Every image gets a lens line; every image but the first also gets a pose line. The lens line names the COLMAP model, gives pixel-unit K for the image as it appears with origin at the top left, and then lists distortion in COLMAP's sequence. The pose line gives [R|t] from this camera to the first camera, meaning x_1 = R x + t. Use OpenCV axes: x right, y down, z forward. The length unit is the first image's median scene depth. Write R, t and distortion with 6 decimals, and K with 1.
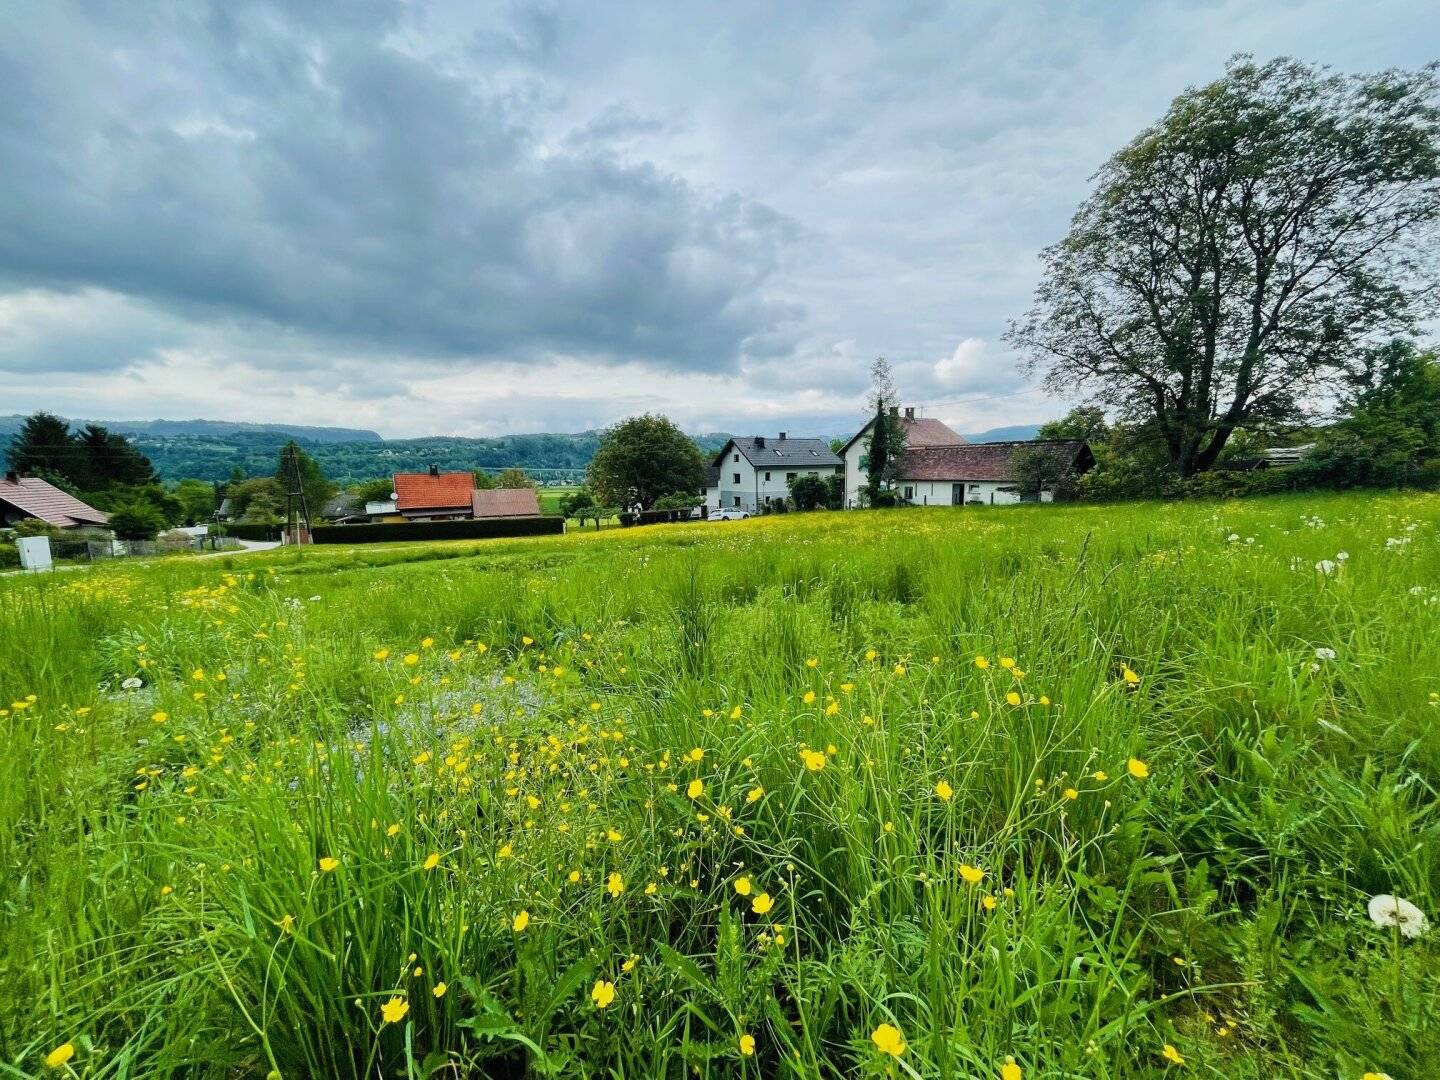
lens RADIAL K [[579.8, 0, 720.0], [0, 579.8, 540.0], [0, 0, 1]] dist [-0.000693, -0.000023]
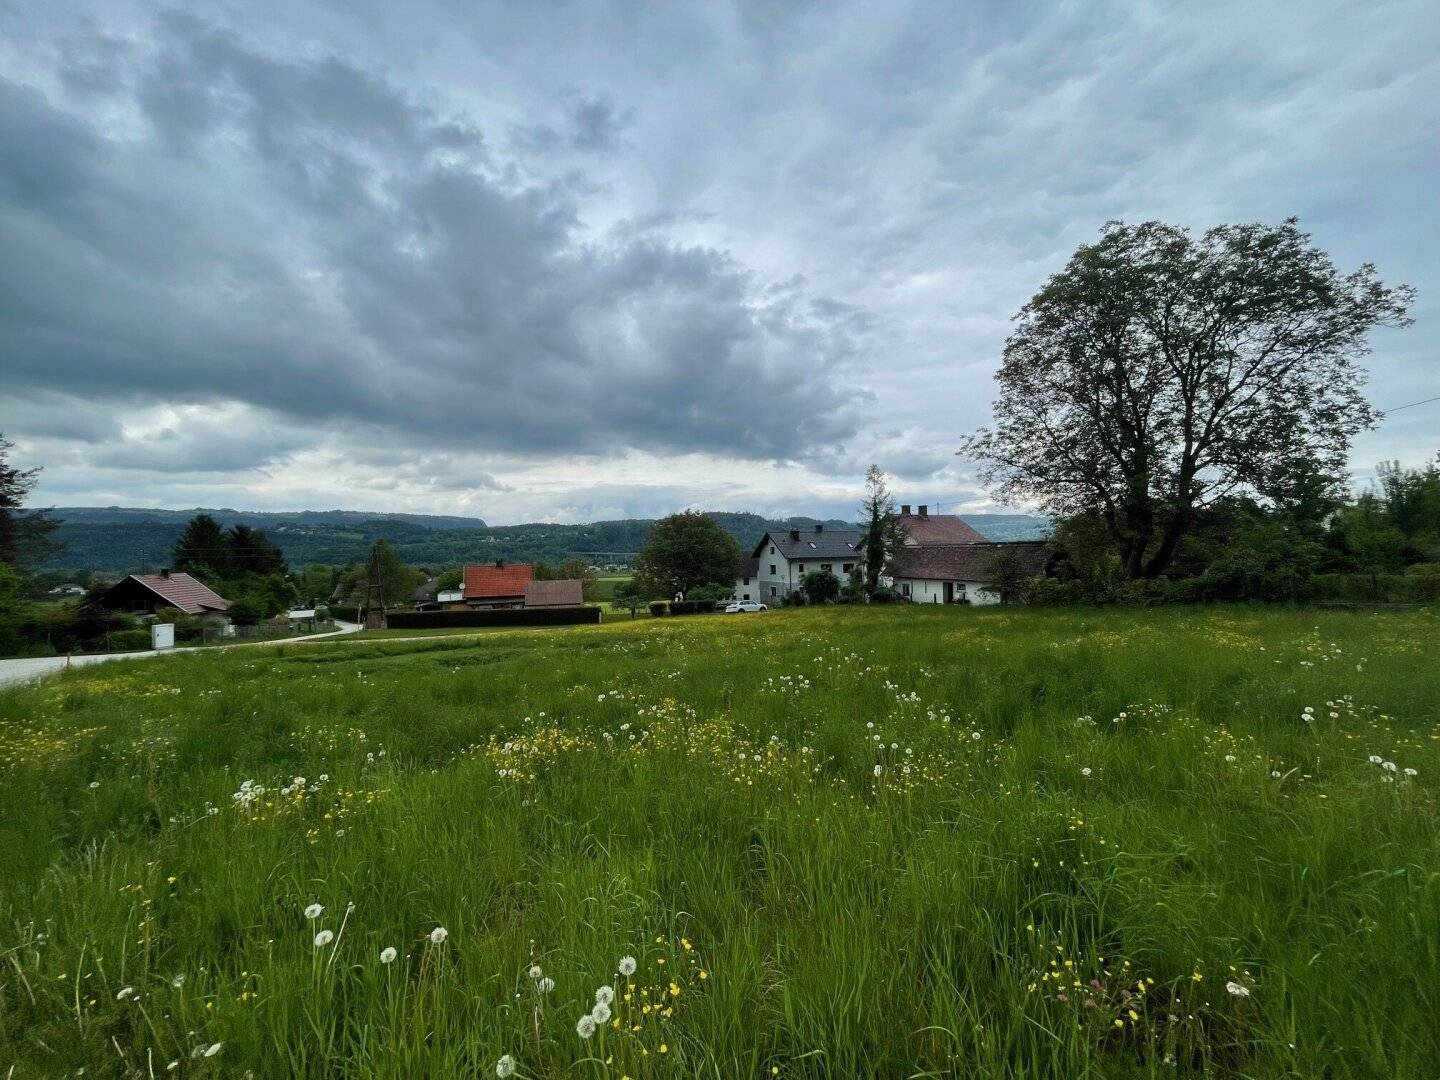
lens RADIAL K [[579.8, 0, 720.0], [0, 579.8, 540.0], [0, 0, 1]] dist [-0.000693, -0.000023]
pose [[0.990168, -0.005092, -0.139789, 0.089275], [-0.014964, 0.989746, -0.142053, -0.010800], [0.139079, 0.142748, 0.979939, -0.048003]]
